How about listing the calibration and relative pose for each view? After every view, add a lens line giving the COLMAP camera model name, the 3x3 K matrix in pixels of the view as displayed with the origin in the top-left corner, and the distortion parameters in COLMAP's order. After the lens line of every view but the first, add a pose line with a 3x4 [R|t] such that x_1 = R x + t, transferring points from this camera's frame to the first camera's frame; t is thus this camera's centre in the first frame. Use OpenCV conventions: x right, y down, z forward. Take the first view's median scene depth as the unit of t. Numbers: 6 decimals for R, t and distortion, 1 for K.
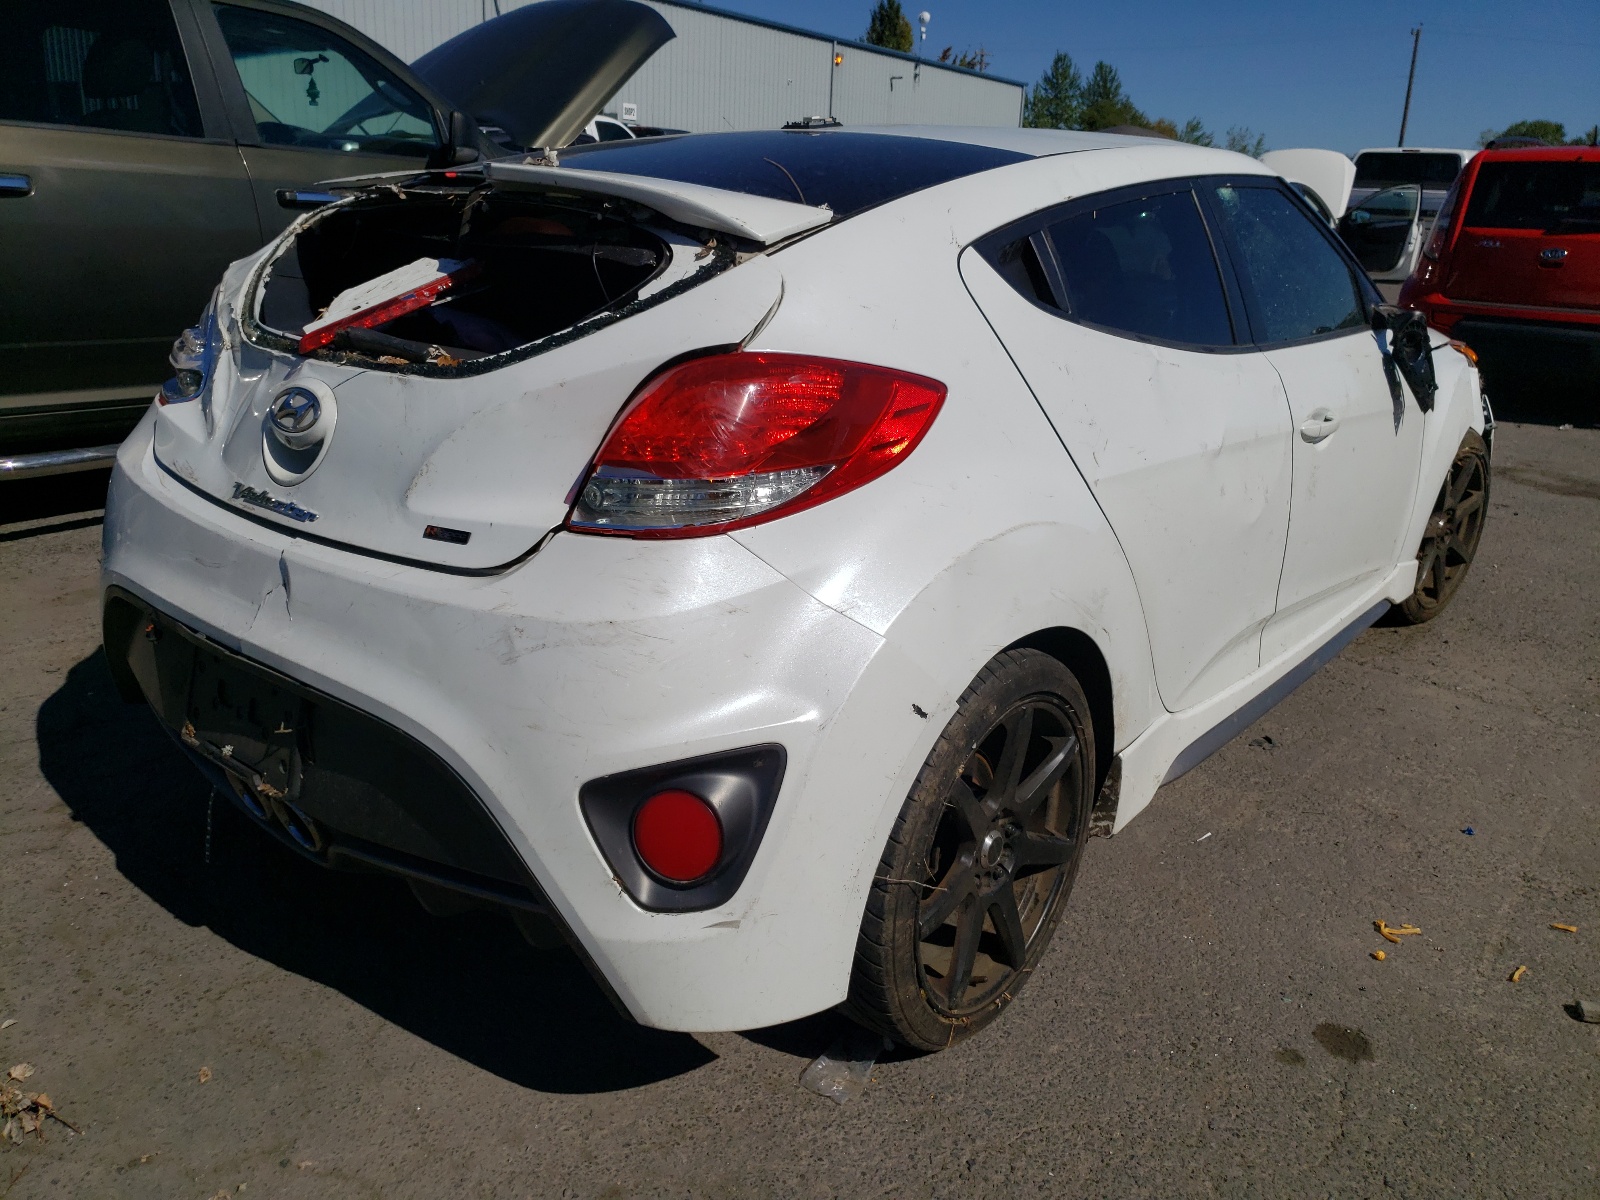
lens RADIAL K [[1208.6, 0, 800.0], [0, 1208.6, 600.0], [0, 0, 1]] dist [0.035216, 0.000245]
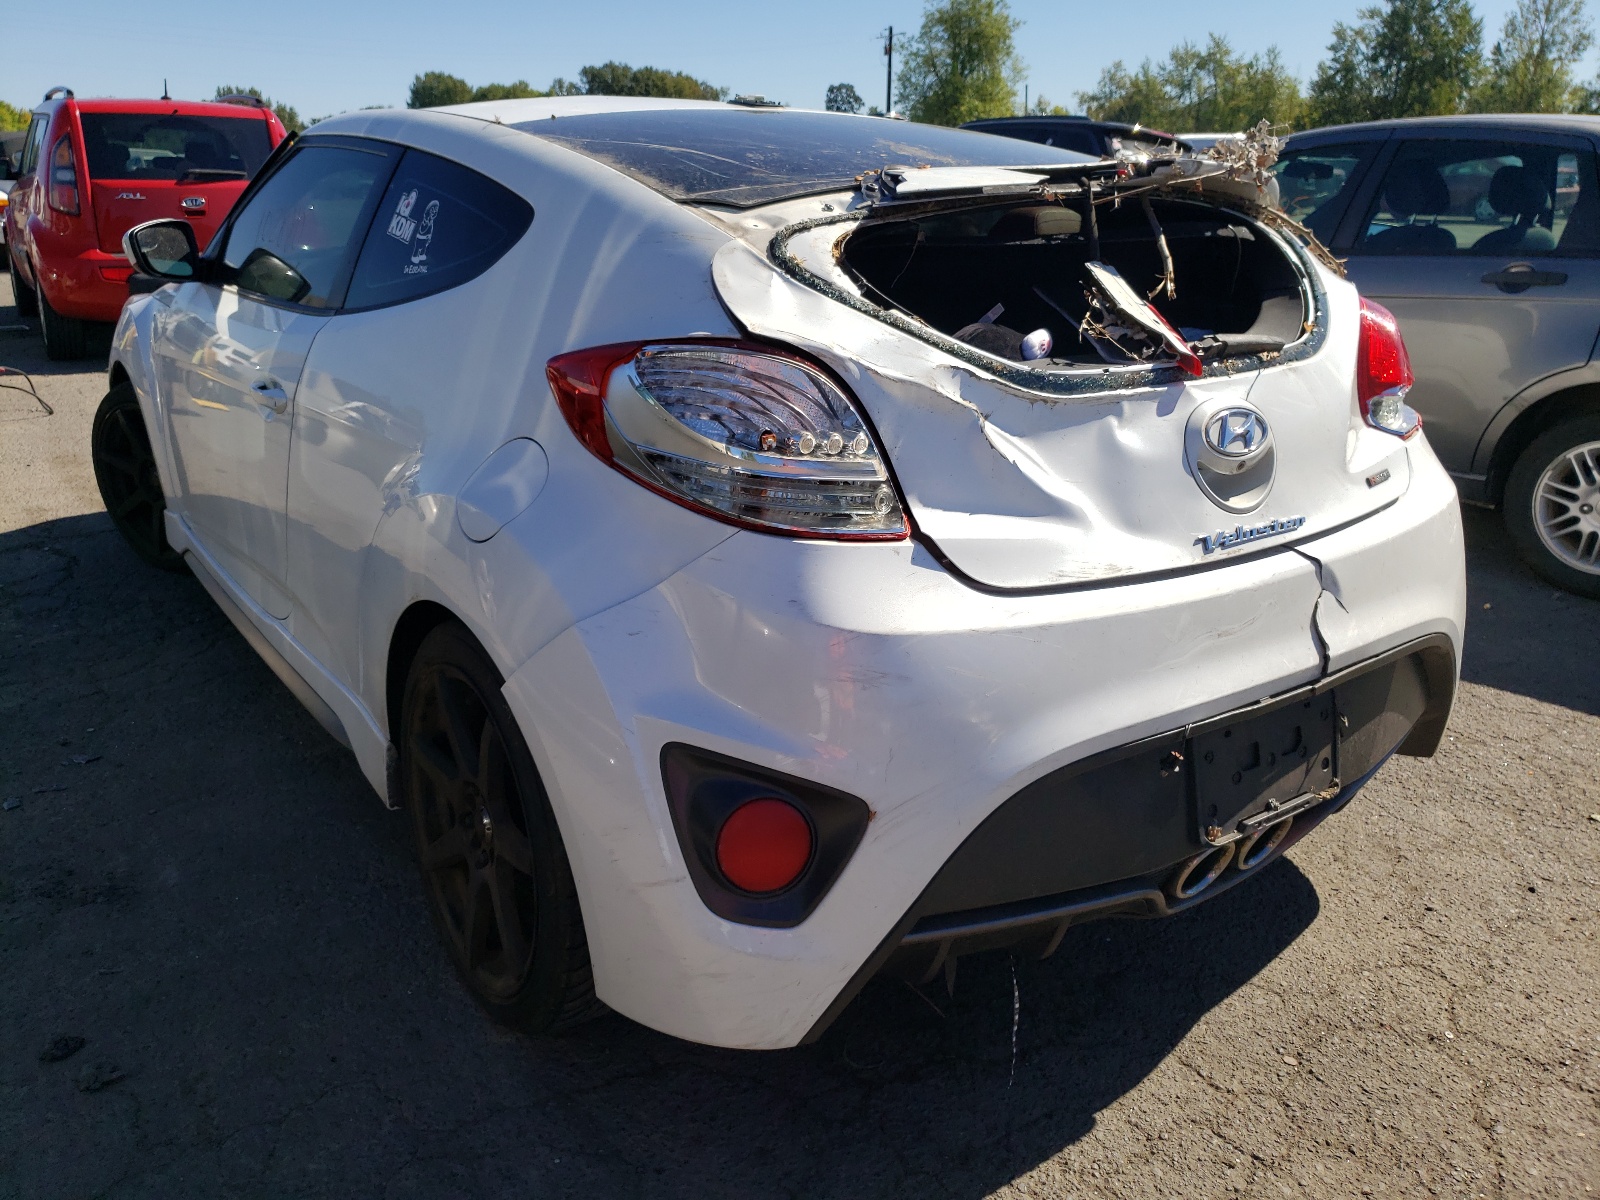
lens RADIAL K [[1208.6, 0, 800.0], [0, 1208.6, 600.0], [0, 0, 1]] dist [0.035216, 0.000245]
pose [[0.284198, -0.355582, 0.890389, -1.338797], [0.315310, 0.911688, 0.263446, -0.376667], [-0.905434, 0.205878, 0.371219, 0.945085]]
